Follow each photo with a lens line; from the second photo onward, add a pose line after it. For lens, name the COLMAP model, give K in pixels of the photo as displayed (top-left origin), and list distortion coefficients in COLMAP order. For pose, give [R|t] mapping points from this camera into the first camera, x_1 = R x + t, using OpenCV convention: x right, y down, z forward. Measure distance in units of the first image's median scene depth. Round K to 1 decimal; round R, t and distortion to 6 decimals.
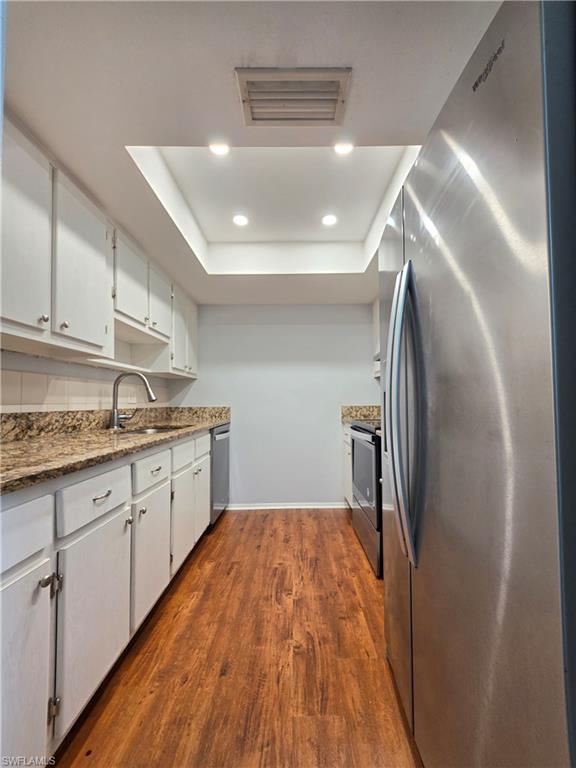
lens RADIAL K [[311.5, 0, 296.4], [0, 311.5, 394.2], [0, 0, 1]] dist [-0.001900, 0.000154]
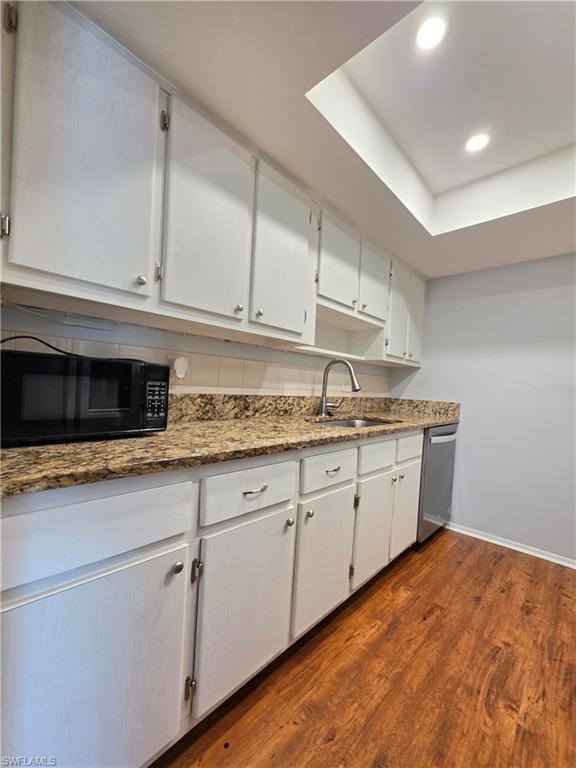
lens RADIAL K [[311.5, 0, 296.4], [0, 311.5, 394.2], [0, 0, 1]] dist [-0.001900, 0.000154]
pose [[0.724834, 0.063673, -0.685975, 0.053294], [-0.040735, 0.997939, 0.049588, -0.007810], [0.687718, -0.007999, 0.725934, 0.250765]]
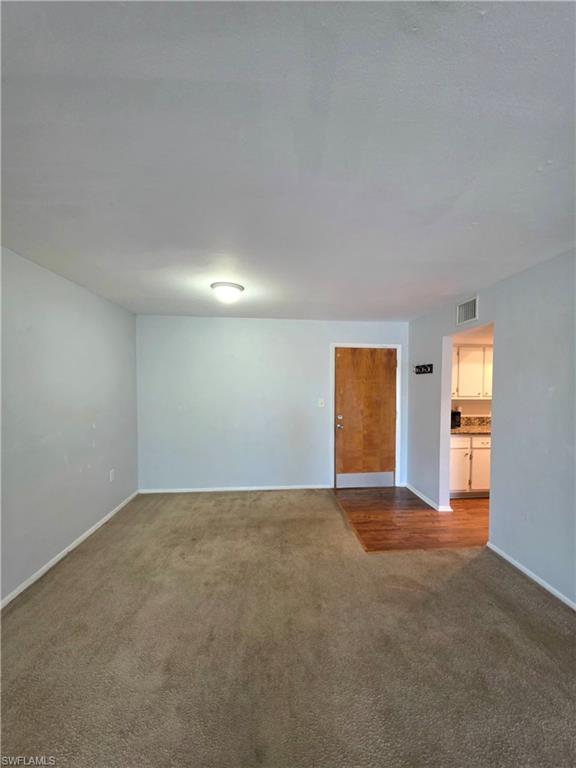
lens RADIAL K [[311.5, 0, 296.4], [0, 311.5, 394.2], [0, 0, 1]] dist [-0.001900, 0.000154]
pose [[0.095577, 0.040617, -0.994593, 1.838598], [0.017356, 0.998947, 0.042462, -0.297443], [0.995271, -0.021320, 0.094772, -1.046486]]
